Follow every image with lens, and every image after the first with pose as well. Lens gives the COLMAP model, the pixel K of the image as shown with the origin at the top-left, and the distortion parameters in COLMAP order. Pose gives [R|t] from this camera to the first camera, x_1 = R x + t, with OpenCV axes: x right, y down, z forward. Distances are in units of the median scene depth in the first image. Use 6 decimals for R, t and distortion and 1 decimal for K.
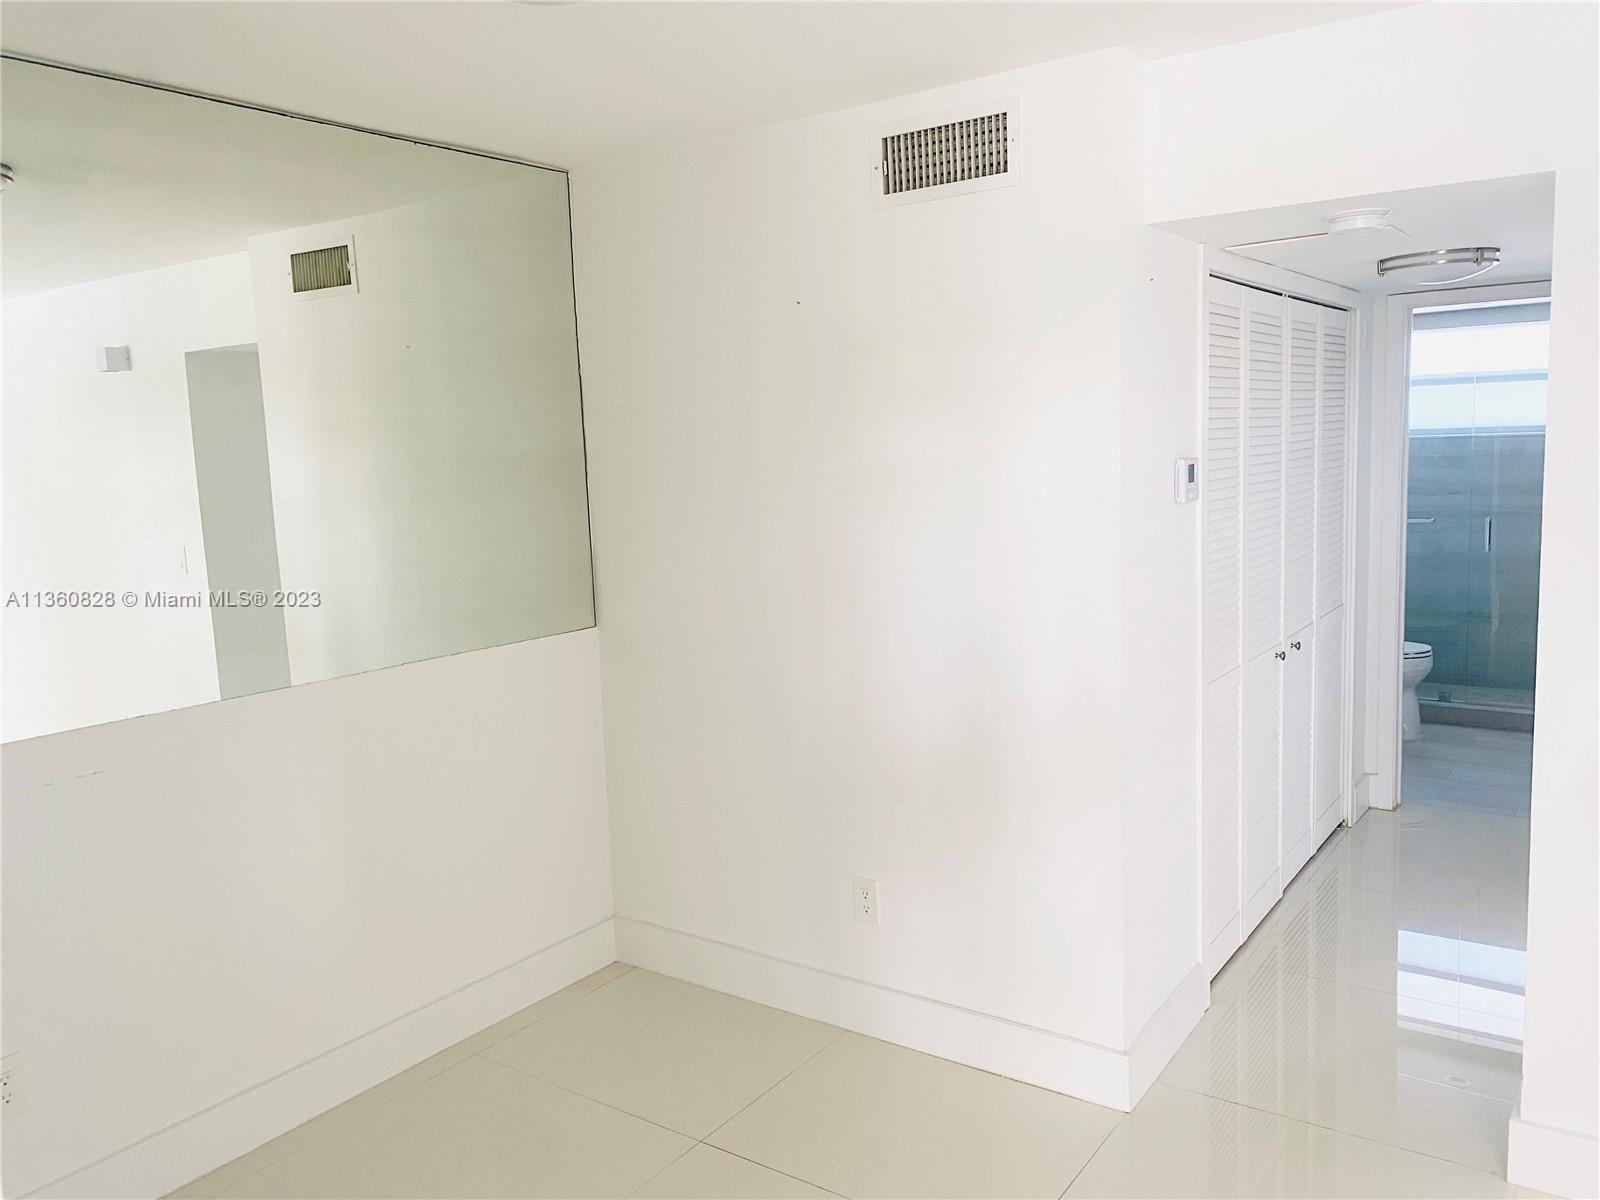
lens RADIAL K [[1222.3, 0, 810.1], [0, 1222.3, 610.8], [0, 0, 1]] dist [0.113682, -0.195869]
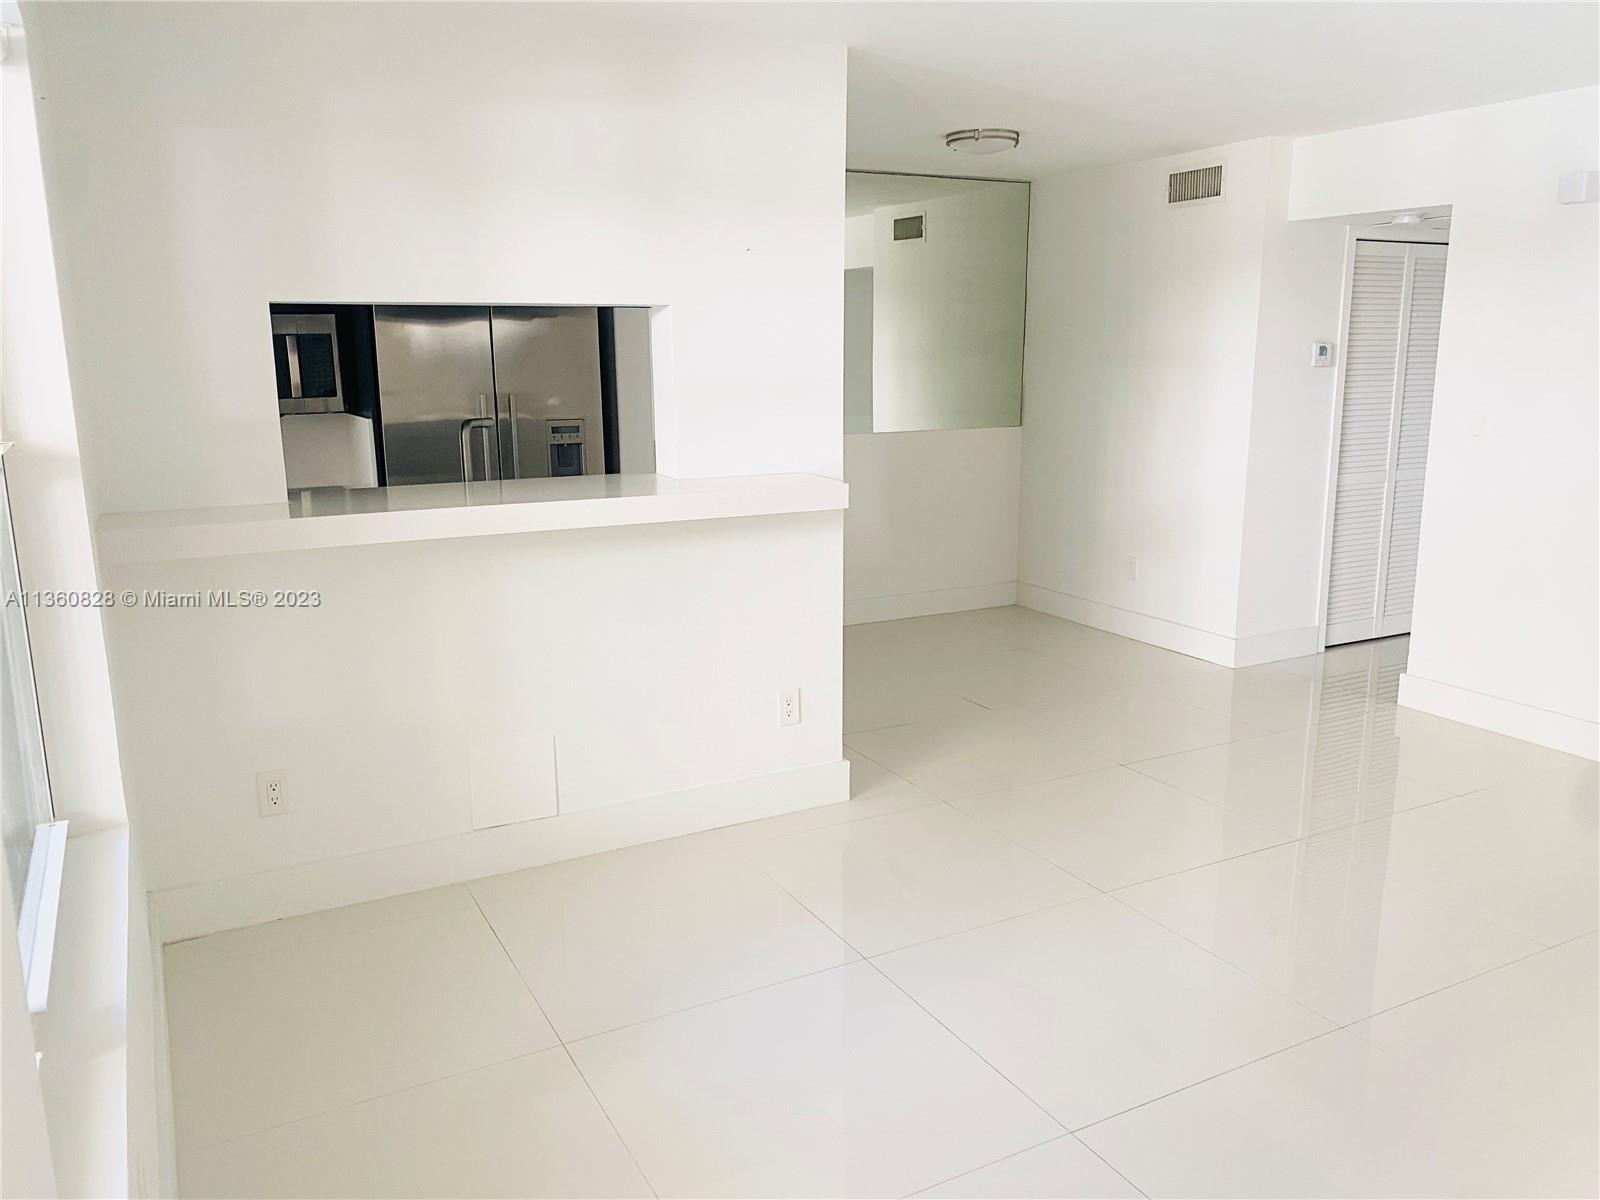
lens RADIAL K [[1222.3, 0, 810.1], [0, 1222.3, 610.8], [0, 0, 1]] dist [0.113682, -0.195869]
pose [[0.893823, 0.116234, -0.433093, 0.414669], [-0.069568, 0.990072, 0.122140, 0.090343], [0.442990, -0.079042, 0.893036, -0.922788]]
